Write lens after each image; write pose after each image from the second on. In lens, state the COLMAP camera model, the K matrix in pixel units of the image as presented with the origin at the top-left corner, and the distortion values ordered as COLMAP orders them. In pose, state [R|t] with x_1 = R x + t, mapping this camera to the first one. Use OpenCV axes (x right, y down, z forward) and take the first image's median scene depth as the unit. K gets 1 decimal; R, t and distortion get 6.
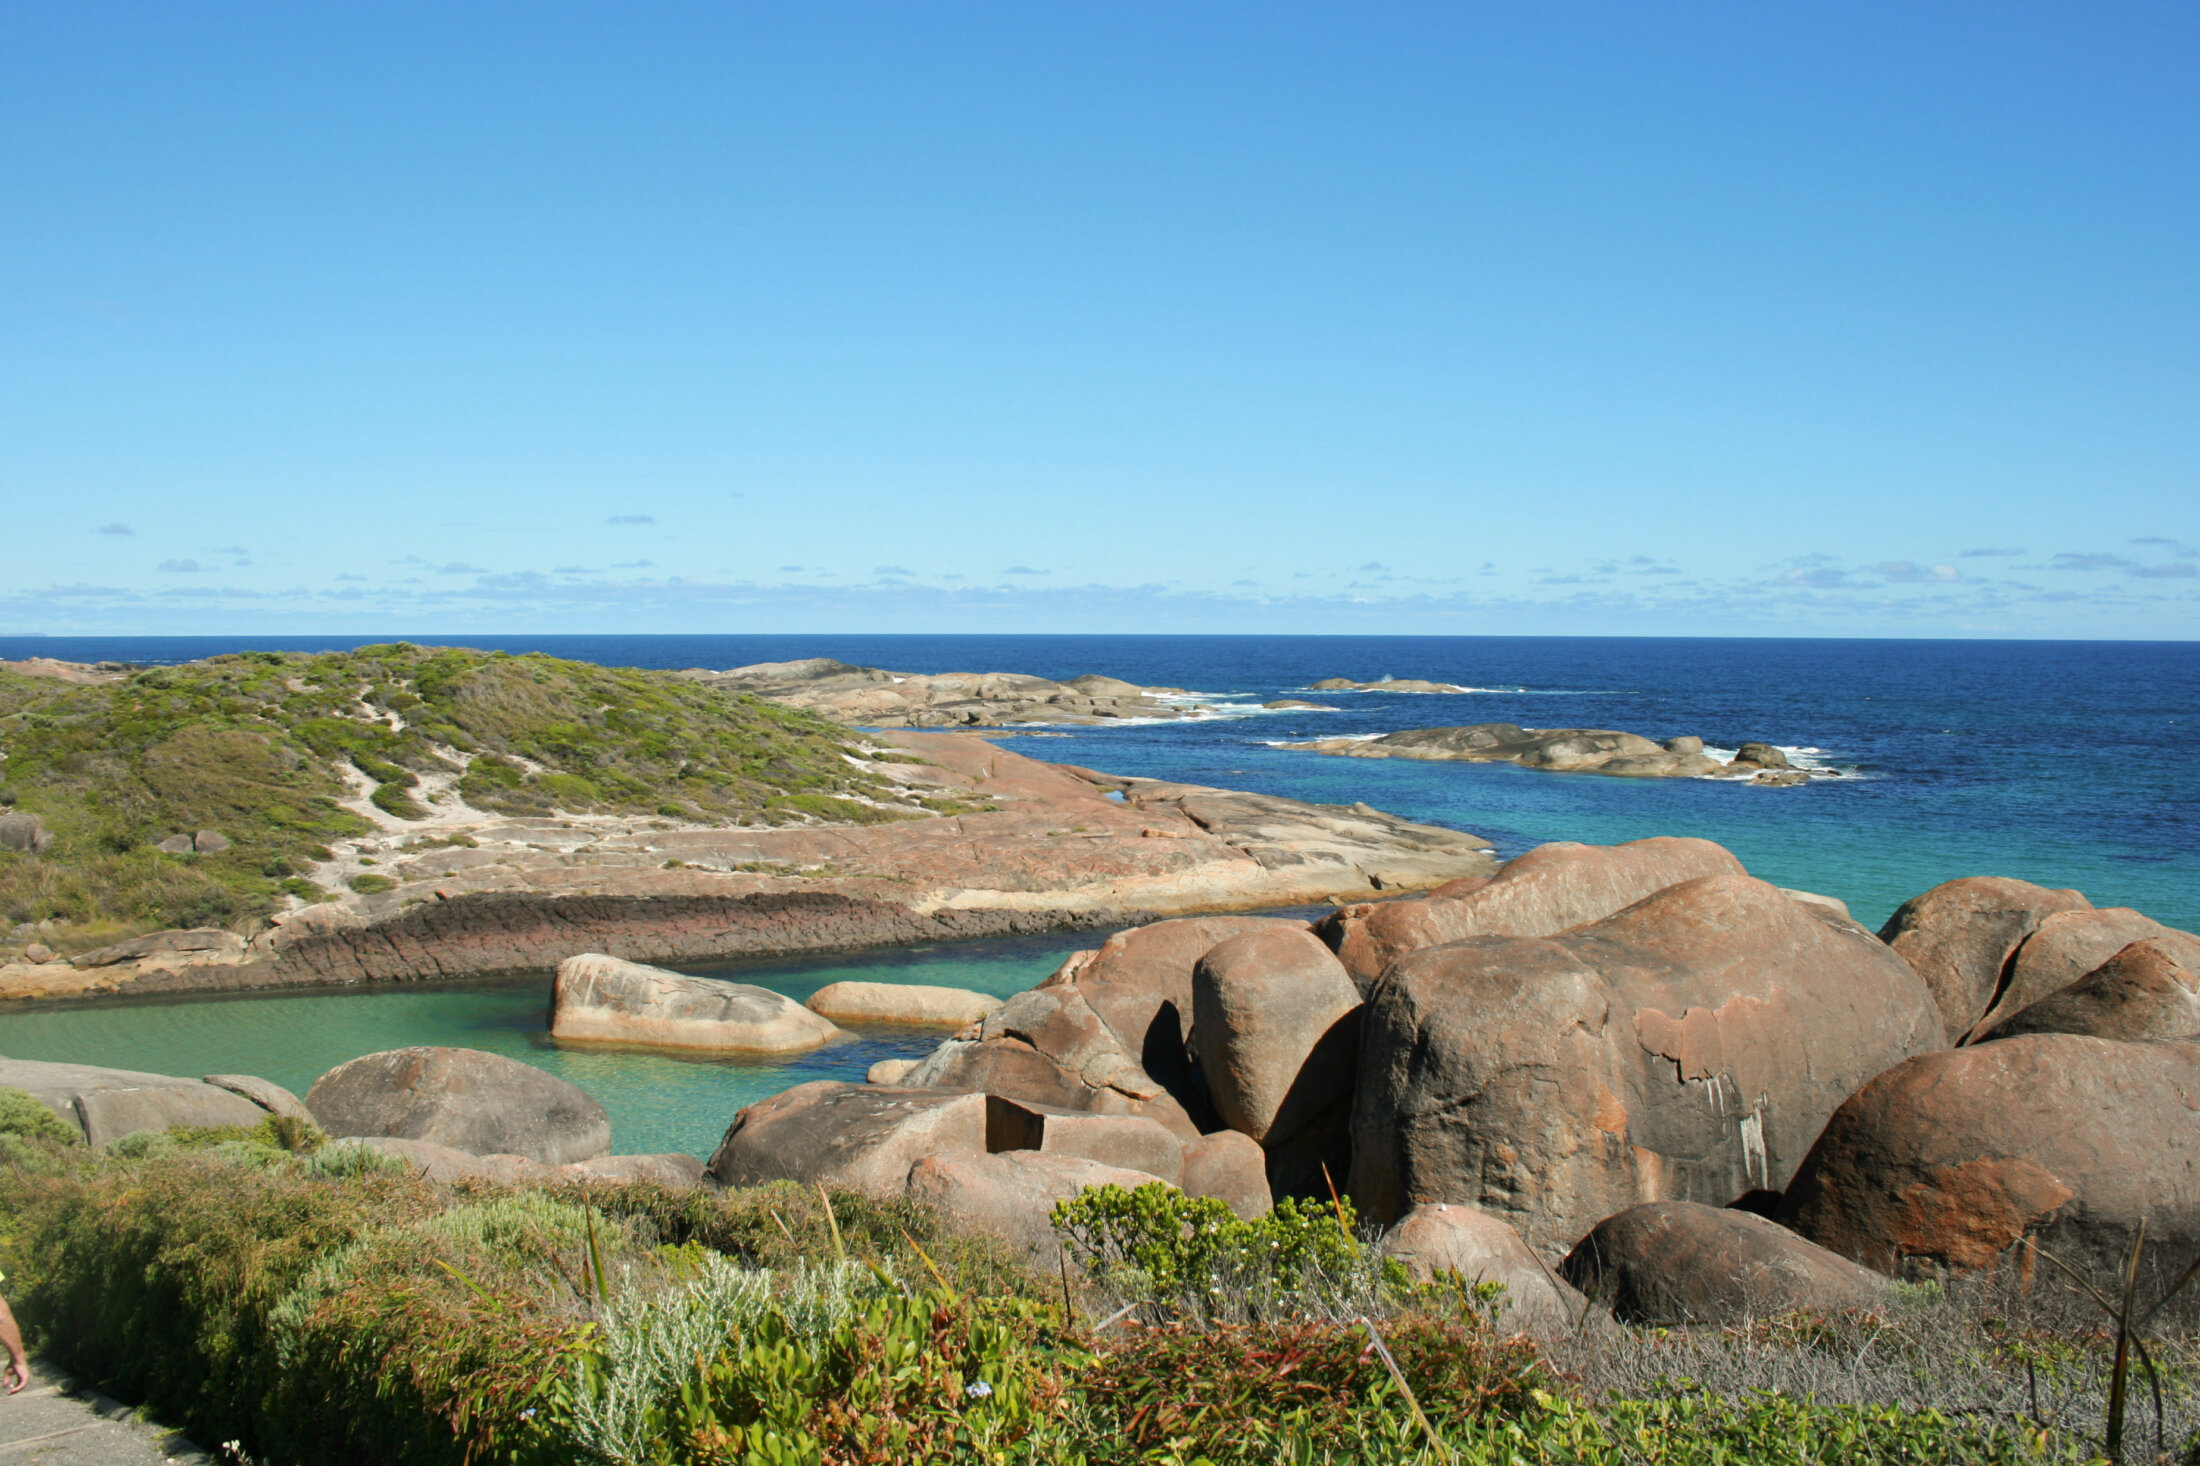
lens RADIAL K [[1926.7, 0, 1100.0], [0, 1926.7, 733.0], [0, 0, 1]] dist [-0.147426, 0.175546]
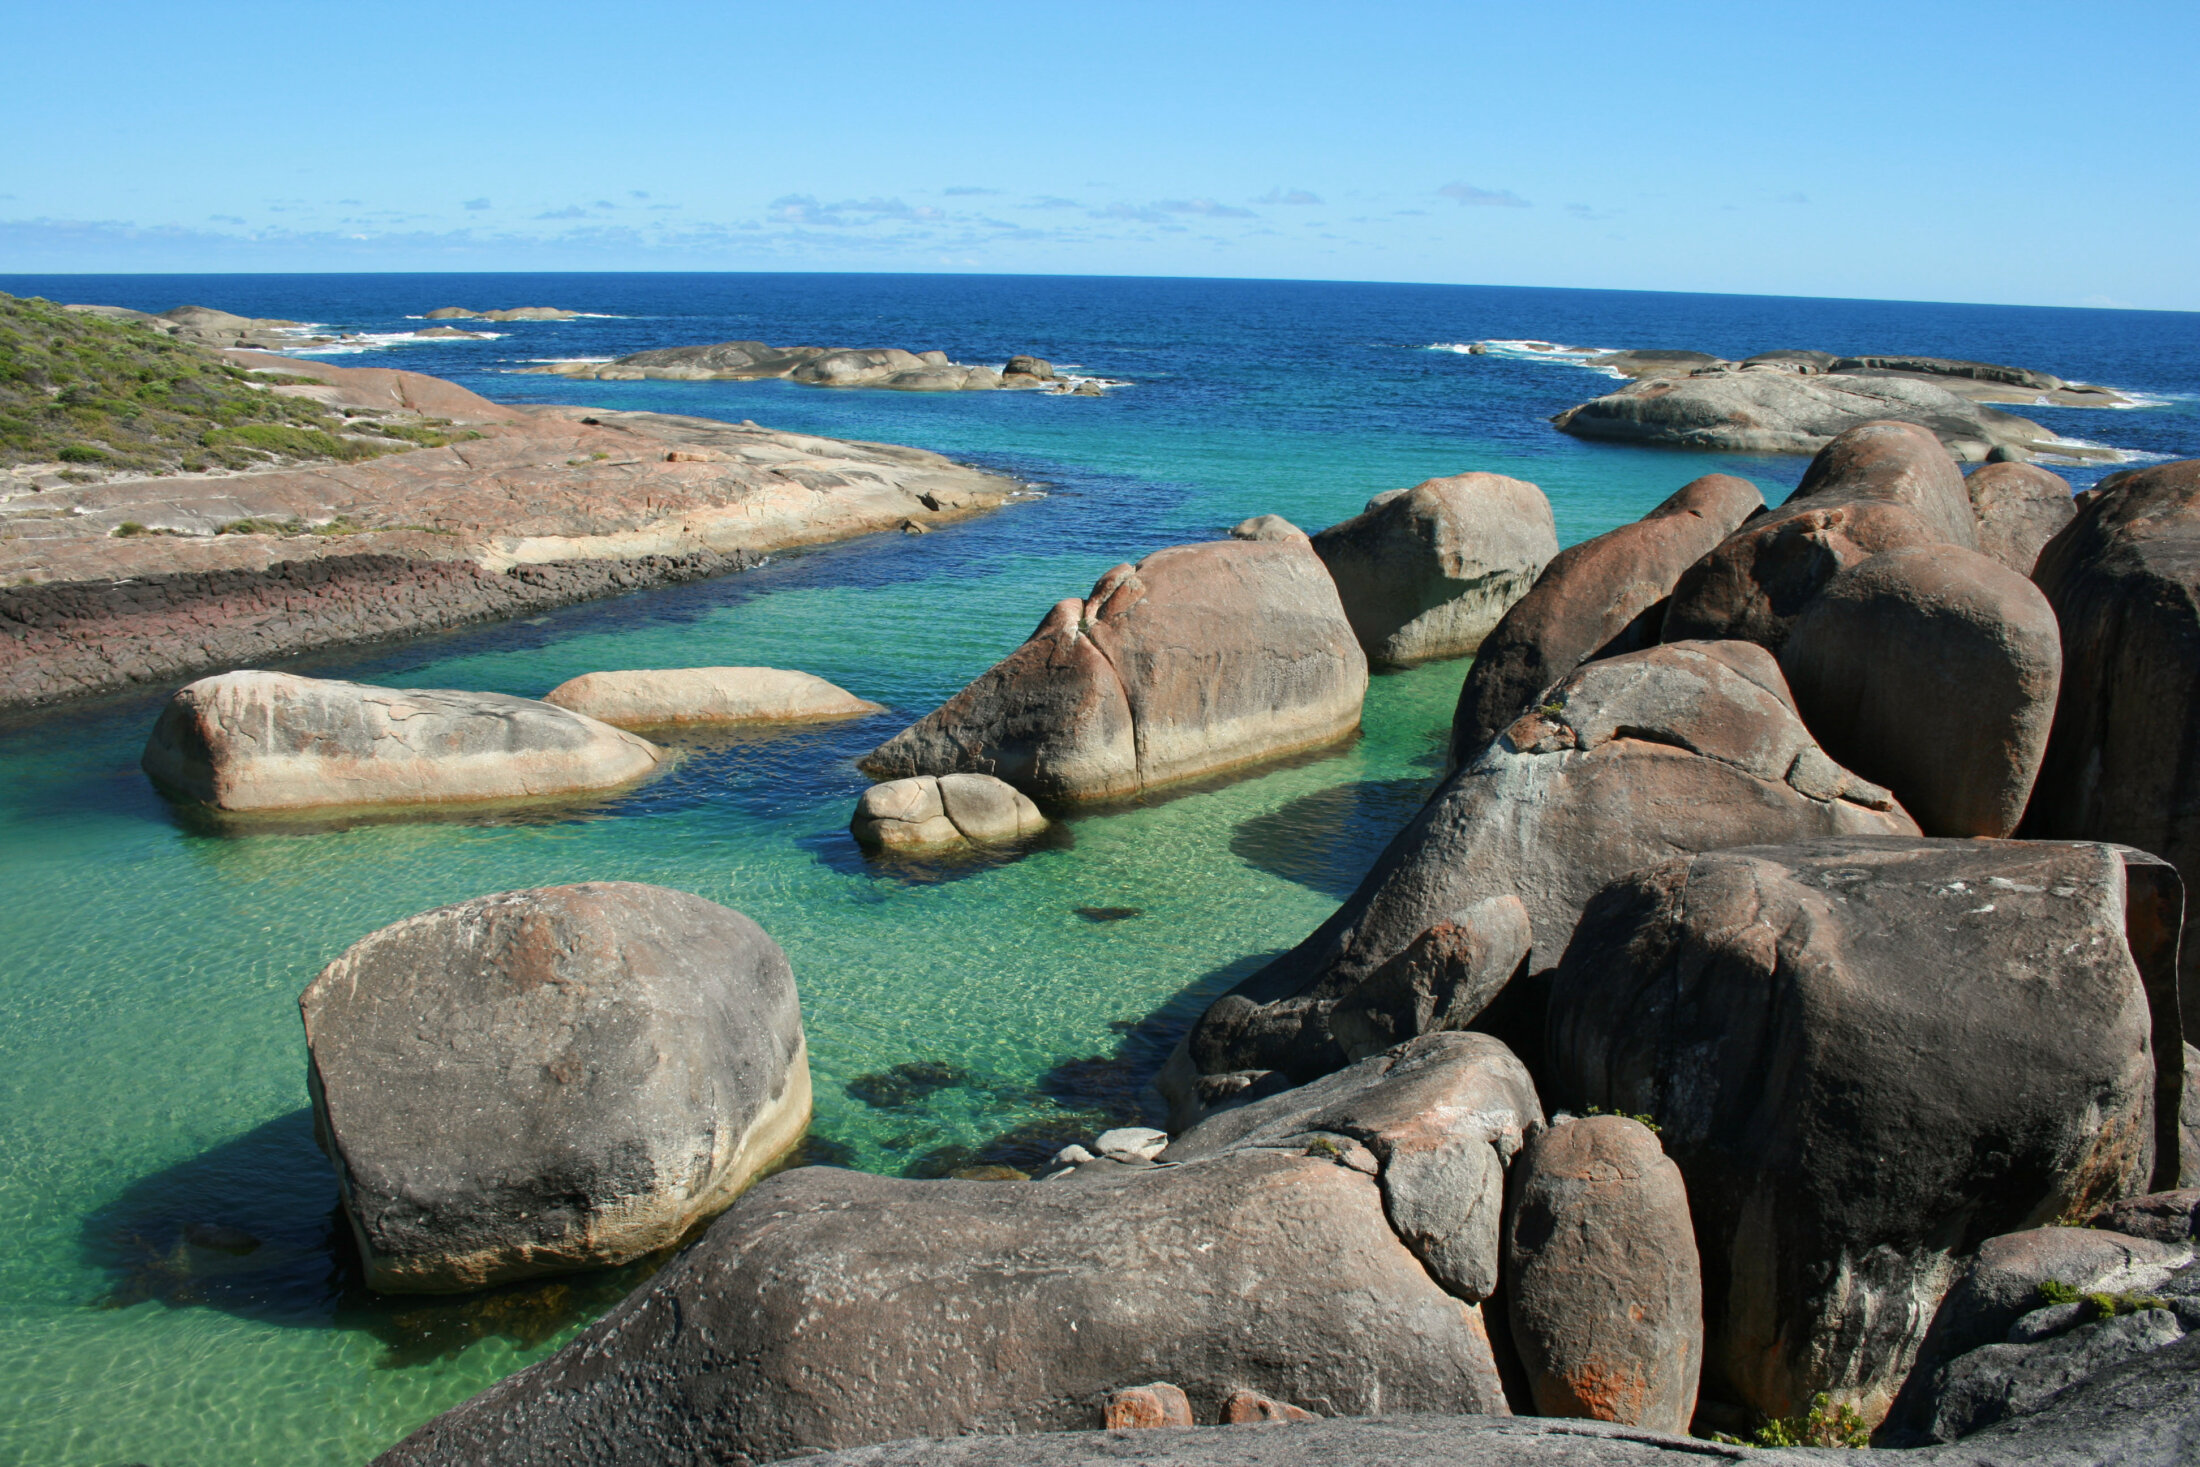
lens RADIAL K [[1825.5, 0, 1100.0], [0, 1825.5, 733.5], [0, 0, 1]] dist [-0.175505, 0.146962]
pose [[0.867614, -0.109273, 0.485082, -0.282271], [0.010057, 0.979211, 0.202597, 0.019174], [-0.497136, -0.170897, 0.850676, 0.331237]]
